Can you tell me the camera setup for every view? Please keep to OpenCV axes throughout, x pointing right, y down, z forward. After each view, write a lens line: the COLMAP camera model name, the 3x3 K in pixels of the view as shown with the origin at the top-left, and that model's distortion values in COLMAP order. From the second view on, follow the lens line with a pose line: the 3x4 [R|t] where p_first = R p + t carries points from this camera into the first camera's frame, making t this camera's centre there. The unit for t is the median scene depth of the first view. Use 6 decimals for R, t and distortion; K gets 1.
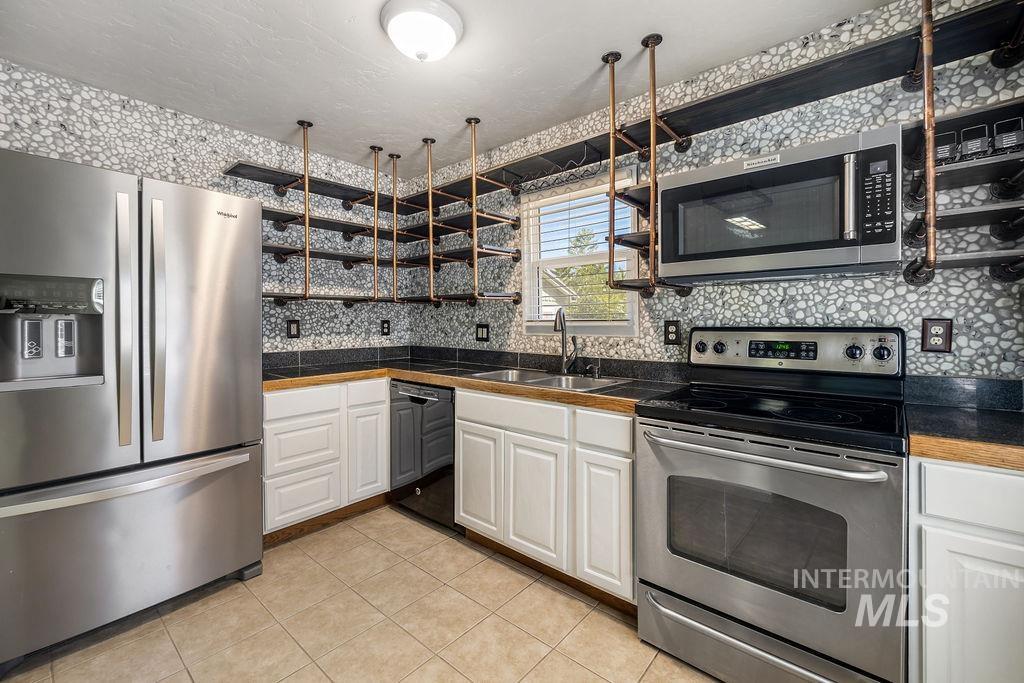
lens RADIAL K [[435.5, 0, 508.7], [0, 435.5, 330.5], [0, 0, 1]] dist [-0.007651, 0.001137]
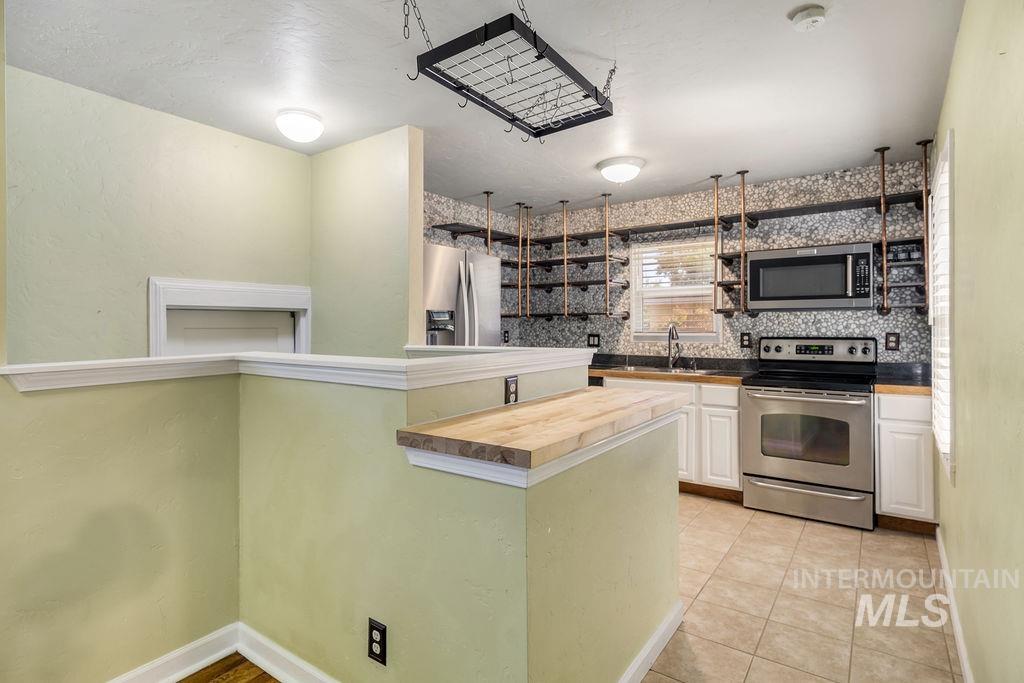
lens RADIAL K [[529.7, 0, 512.9], [0, 529.7, 334.0], [0, 0, 1]] dist [0.003133, 0.000527]
pose [[0.995336, -0.001242, 0.096458, -0.759381], [0.001802, 0.999982, -0.005721, -0.009831], [-0.096449, 0.005868, 0.995321, -0.979522]]
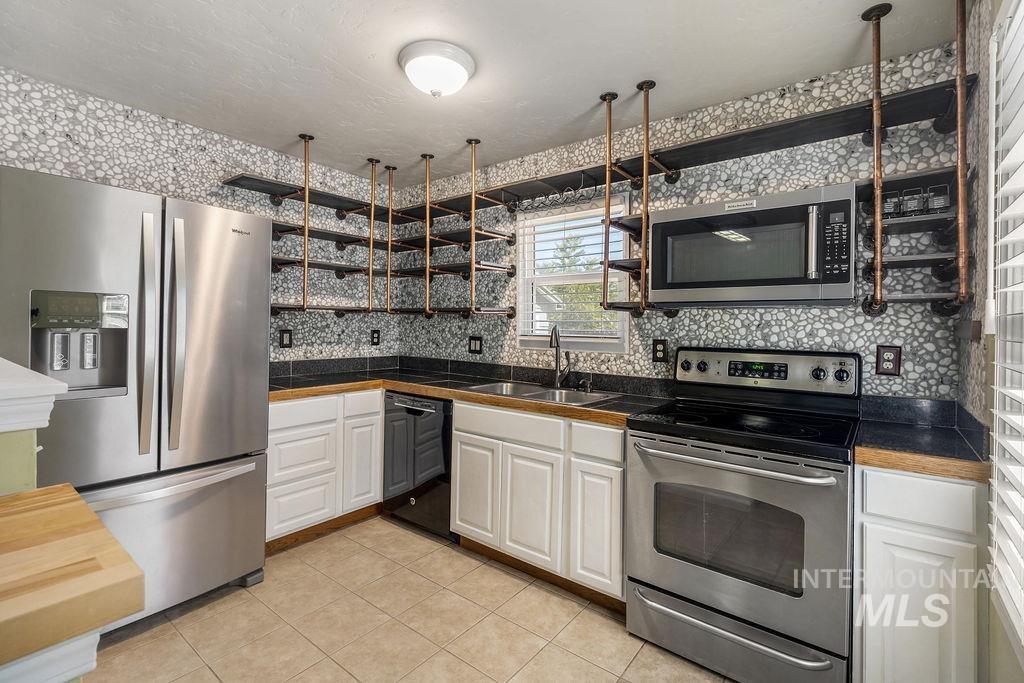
lens RADIAL K [[468.3, 0, 509.2], [0, 468.3, 331.2], [0, 0, 1]] dist [0.000454, -0.000843]
pose [[0.998541, 0.017710, 0.051010, -0.061490], [-0.017275, 0.999811, -0.008955, -0.030734], [-0.051159, 0.008060, 0.998658, -0.150812]]
